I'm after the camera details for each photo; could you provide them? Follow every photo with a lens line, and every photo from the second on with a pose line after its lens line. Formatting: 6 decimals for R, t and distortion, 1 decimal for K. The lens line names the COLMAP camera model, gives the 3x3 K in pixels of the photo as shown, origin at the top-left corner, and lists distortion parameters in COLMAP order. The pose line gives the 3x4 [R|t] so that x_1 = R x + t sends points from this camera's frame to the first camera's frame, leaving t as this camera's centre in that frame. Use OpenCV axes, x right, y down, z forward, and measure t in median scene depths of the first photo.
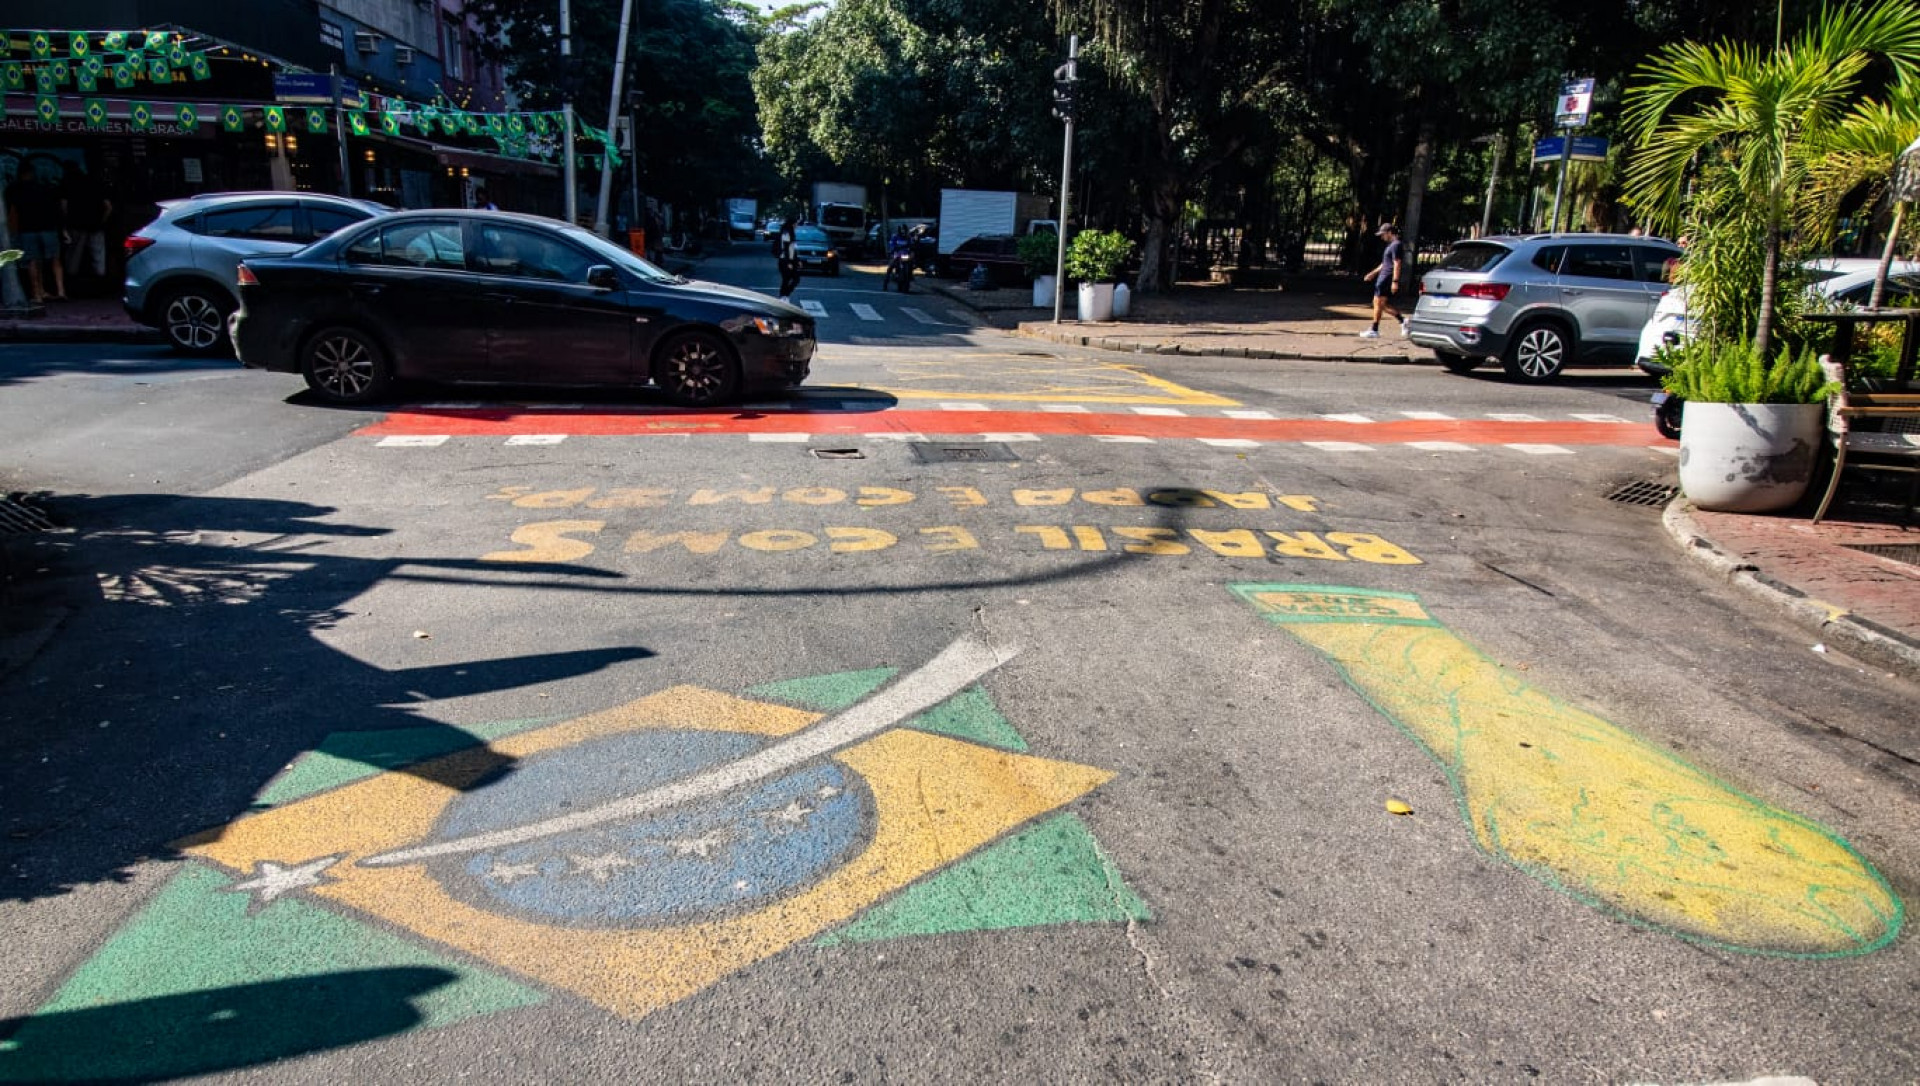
lens RADIAL K [[1279.8, 0, 928.4], [0, 1279.8, 619.6], [0, 0, 1]] dist [-0.003747, -0.001936]
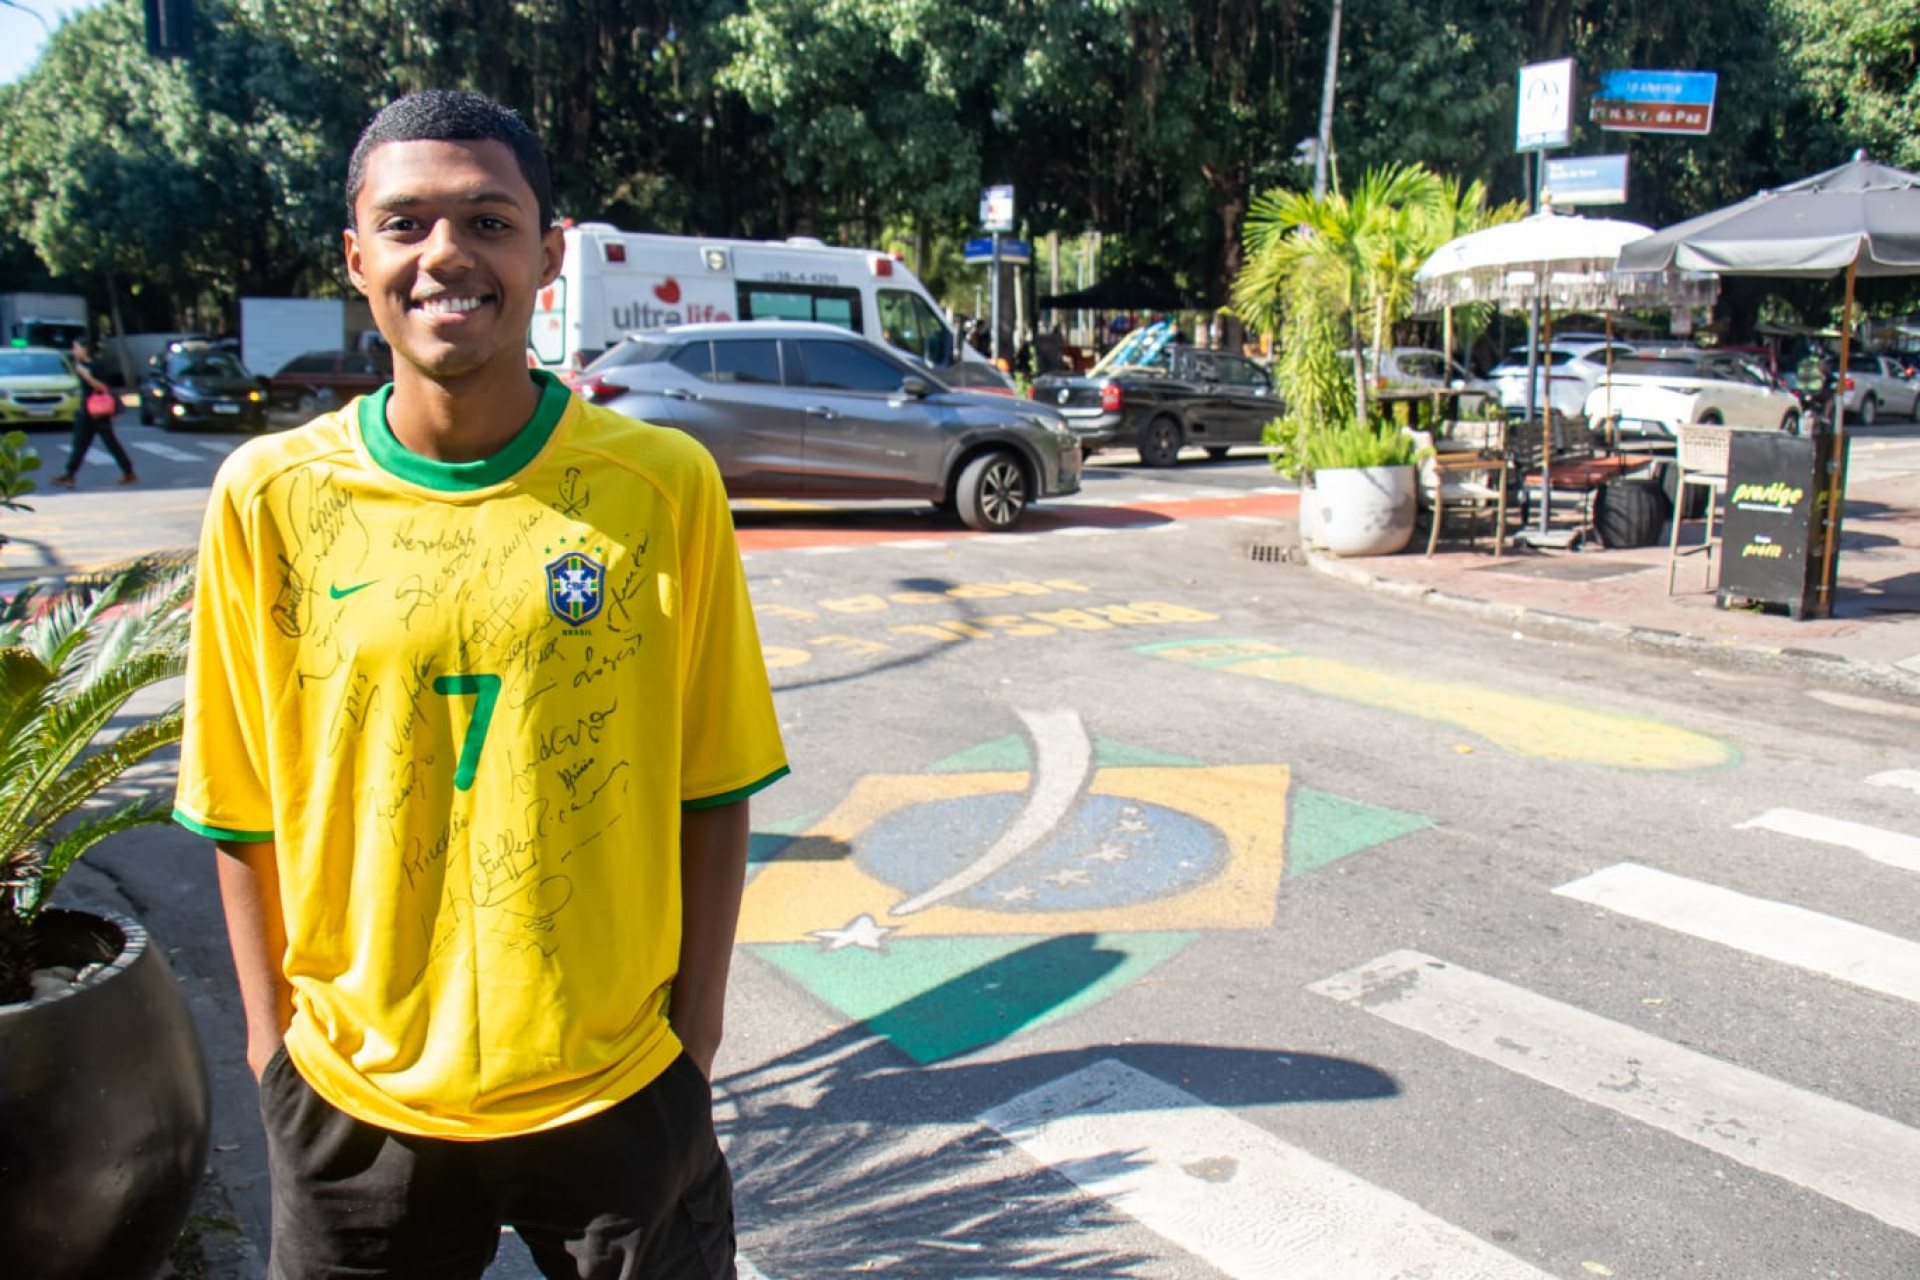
lens RADIAL K [[1603.7, 0, 980.7], [0, 1603.7, 629.8], [0, 0, 1]] dist [-0.201539, 0.176599]
pose [[0.858884, -0.112744, 0.499607, -0.479665], [0.165511, 0.984230, -0.062427, 0.019703], [-0.484690, 0.136308, 0.864000, -0.131467]]
